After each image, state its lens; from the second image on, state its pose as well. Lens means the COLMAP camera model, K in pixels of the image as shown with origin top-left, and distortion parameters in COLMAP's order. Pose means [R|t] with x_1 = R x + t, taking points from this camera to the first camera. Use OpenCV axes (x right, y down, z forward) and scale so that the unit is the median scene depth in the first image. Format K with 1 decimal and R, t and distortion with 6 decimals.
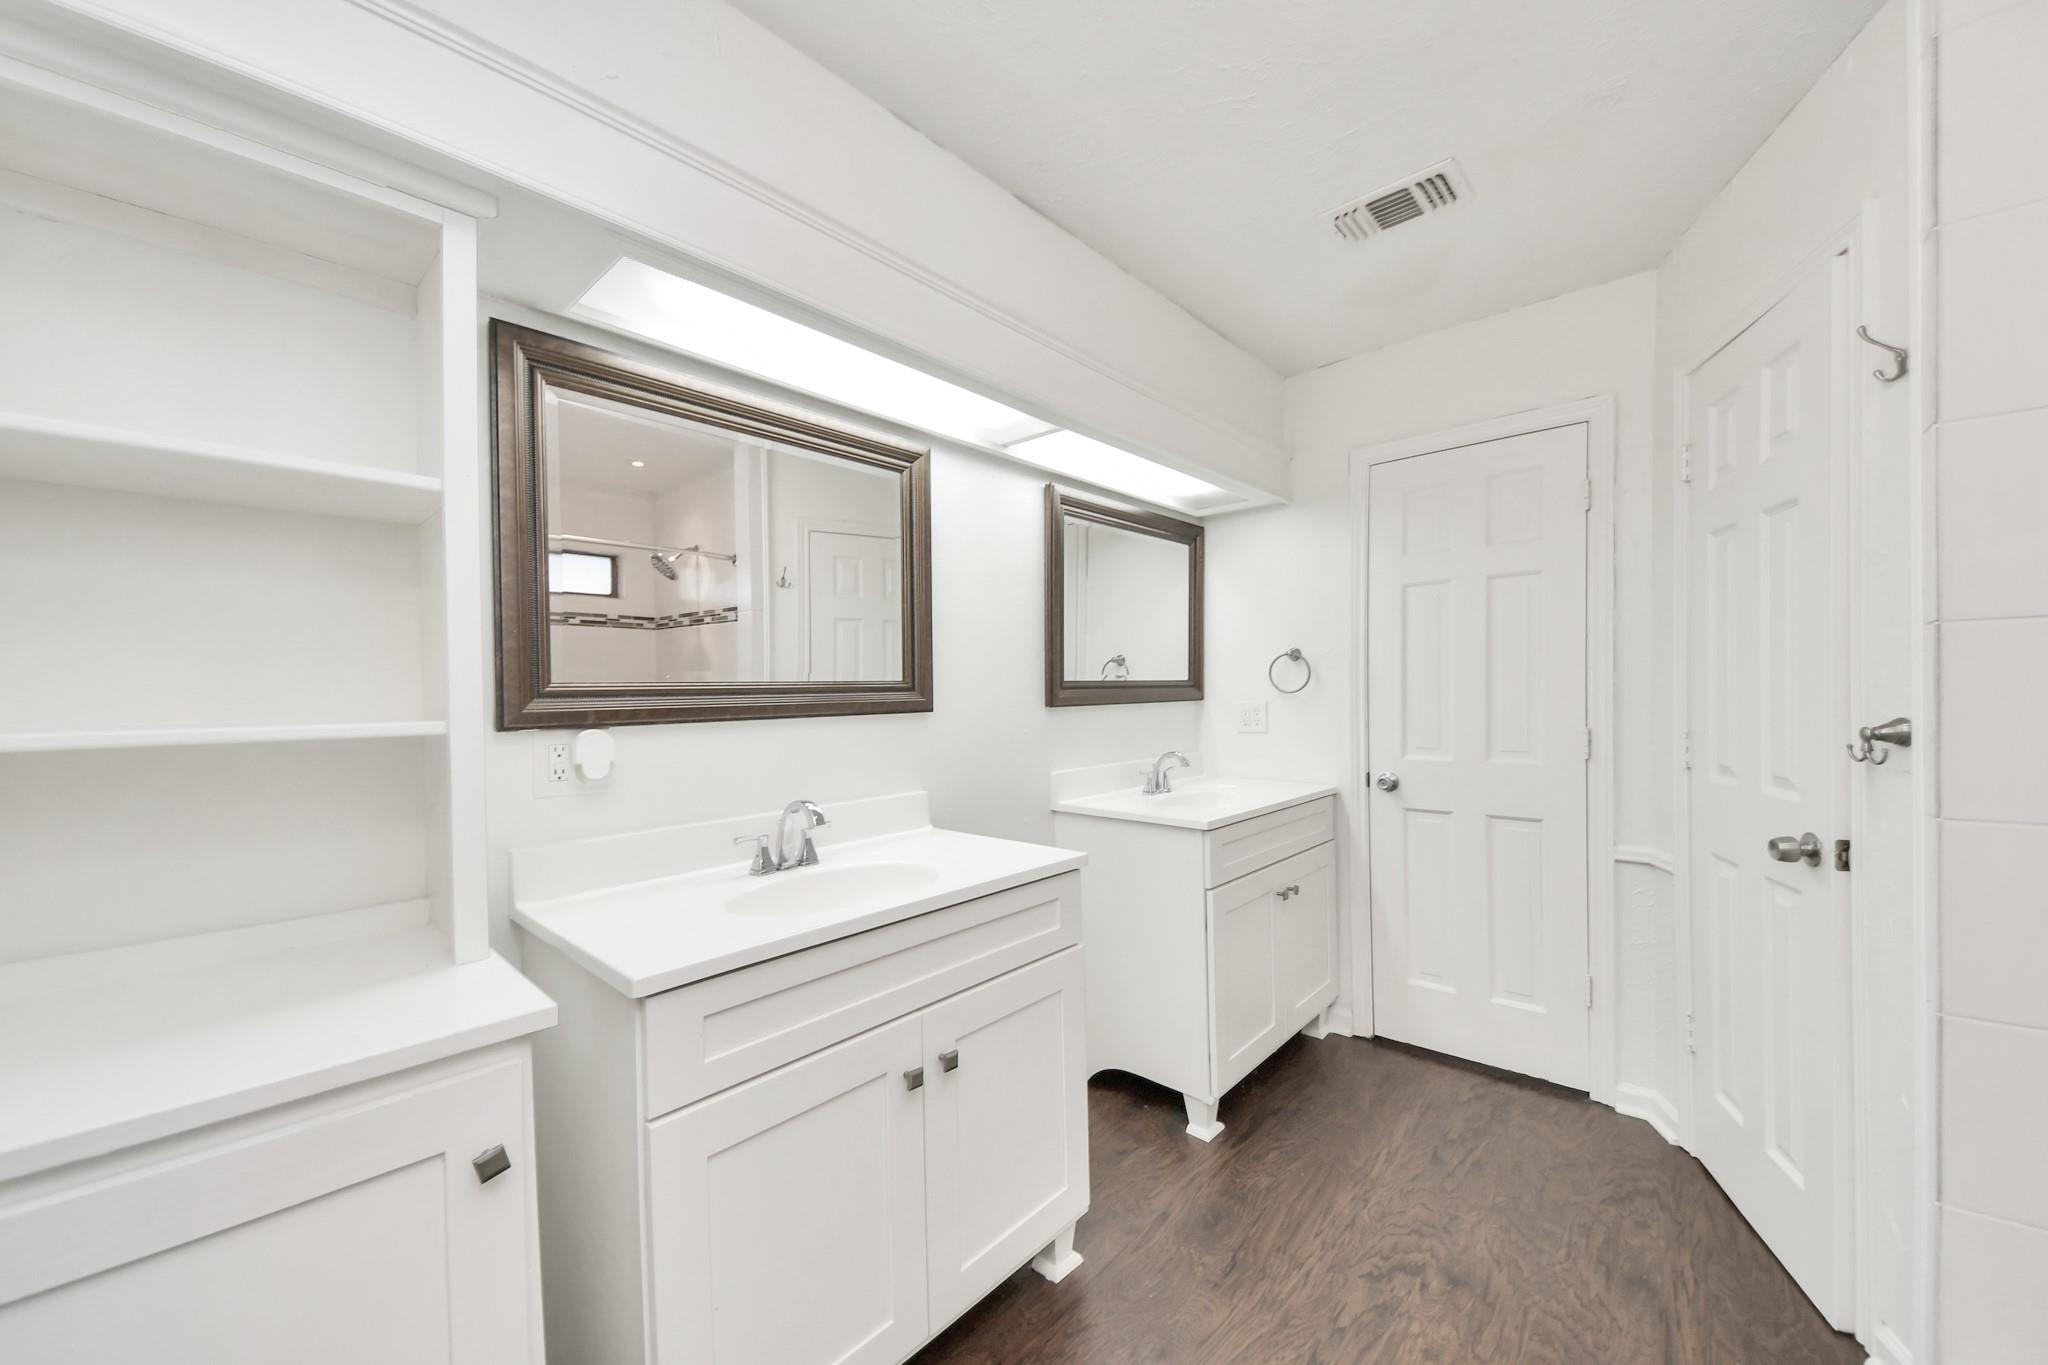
lens RADIAL K [[754.3, 0, 987.5], [0, 754.3, 692.2], [0, 0, 1]] dist [-0.003134, -0.006532]
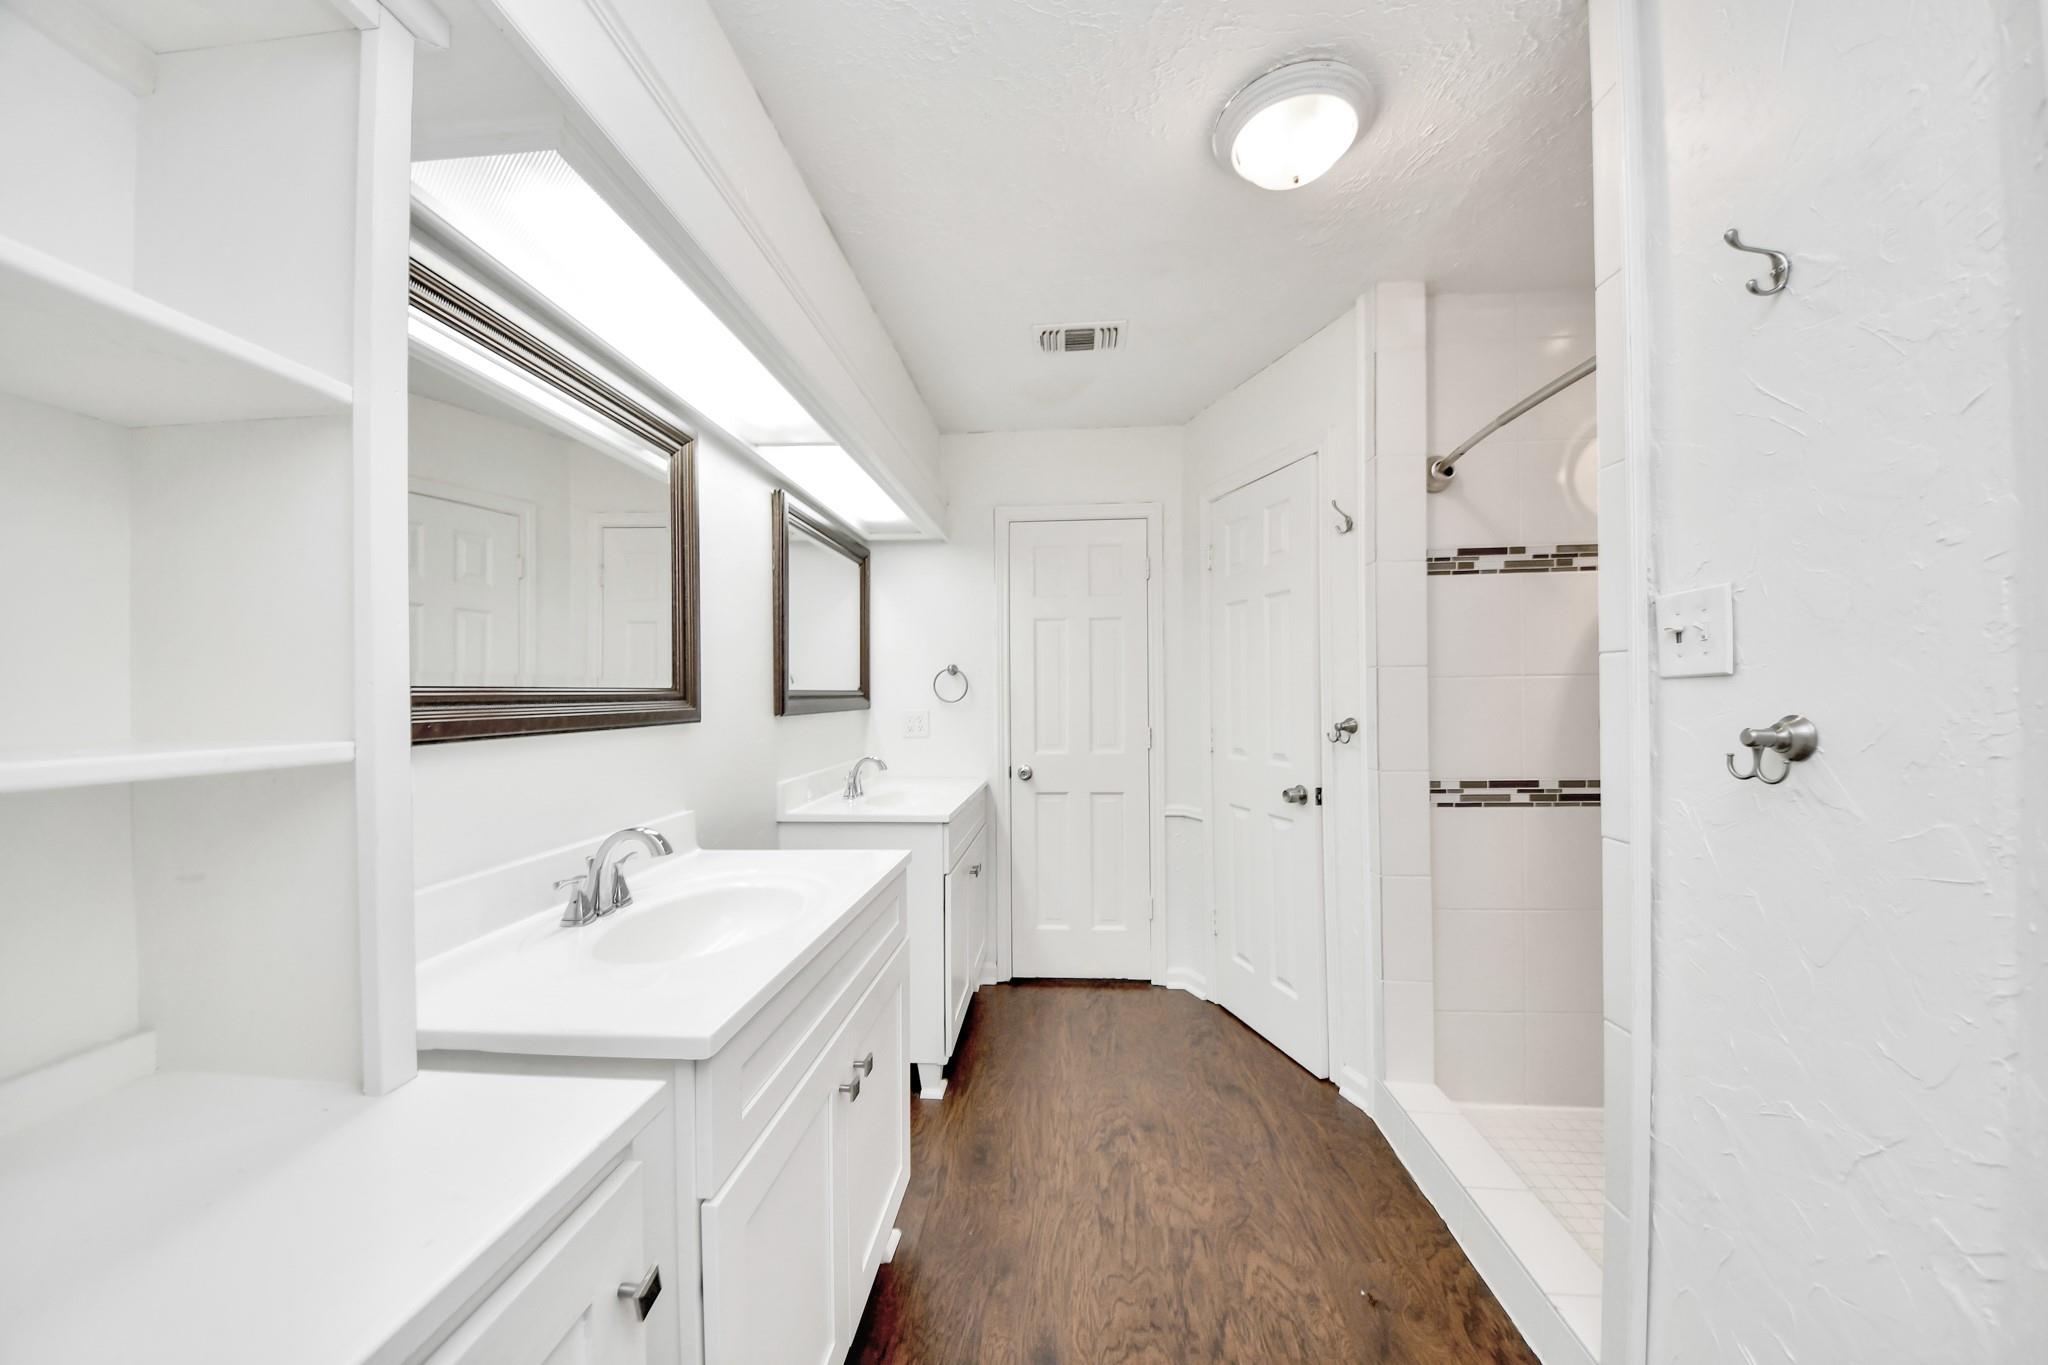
lens RADIAL K [[729.2, 0, 1013.7], [0, 729.2, 686.9], [0, 0, 1]] dist [0.006495, -0.000252]
pose [[0.780900, 0.016811, 0.624429, -0.330094], [-0.004836, 0.999771, -0.020867, 0.000153], [-0.624637, 0.013276, 0.780803, 0.064507]]
